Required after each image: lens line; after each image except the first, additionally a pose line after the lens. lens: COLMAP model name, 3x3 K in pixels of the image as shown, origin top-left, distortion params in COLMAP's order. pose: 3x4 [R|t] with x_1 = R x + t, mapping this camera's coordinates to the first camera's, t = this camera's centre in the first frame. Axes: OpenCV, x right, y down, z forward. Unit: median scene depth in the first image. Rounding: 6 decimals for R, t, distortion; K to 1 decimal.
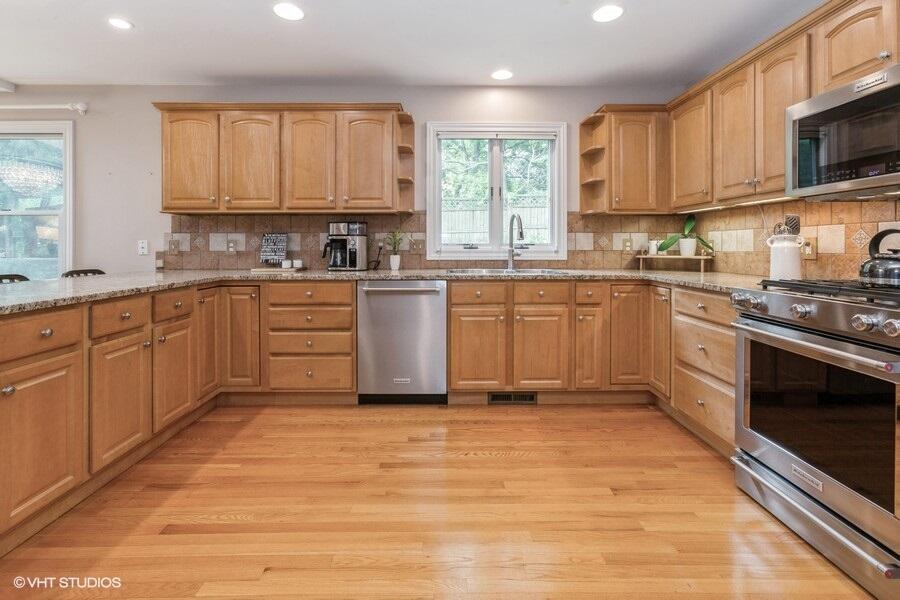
lens RADIAL K [[418.4, 0, 445.5], [0, 418.4, 247.2], [0, 0, 1]] dist [-0.001852, 0.000491]
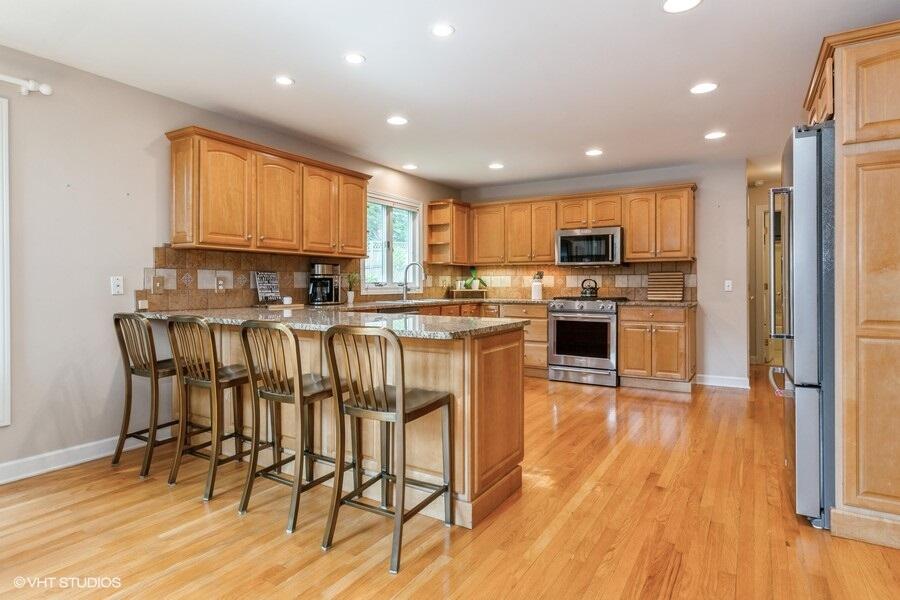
lens RADIAL K [[491.3, 0, 445.9], [0, 491.3, 293.2], [0, 0, 1]] dist [0.000344, 0.000428]
pose [[0.536022, -0.014809, 0.844074, -1.180357], [0.003064, 0.999874, 0.015597, 0.002806], [-0.844199, -0.005774, 0.535999, -0.029805]]
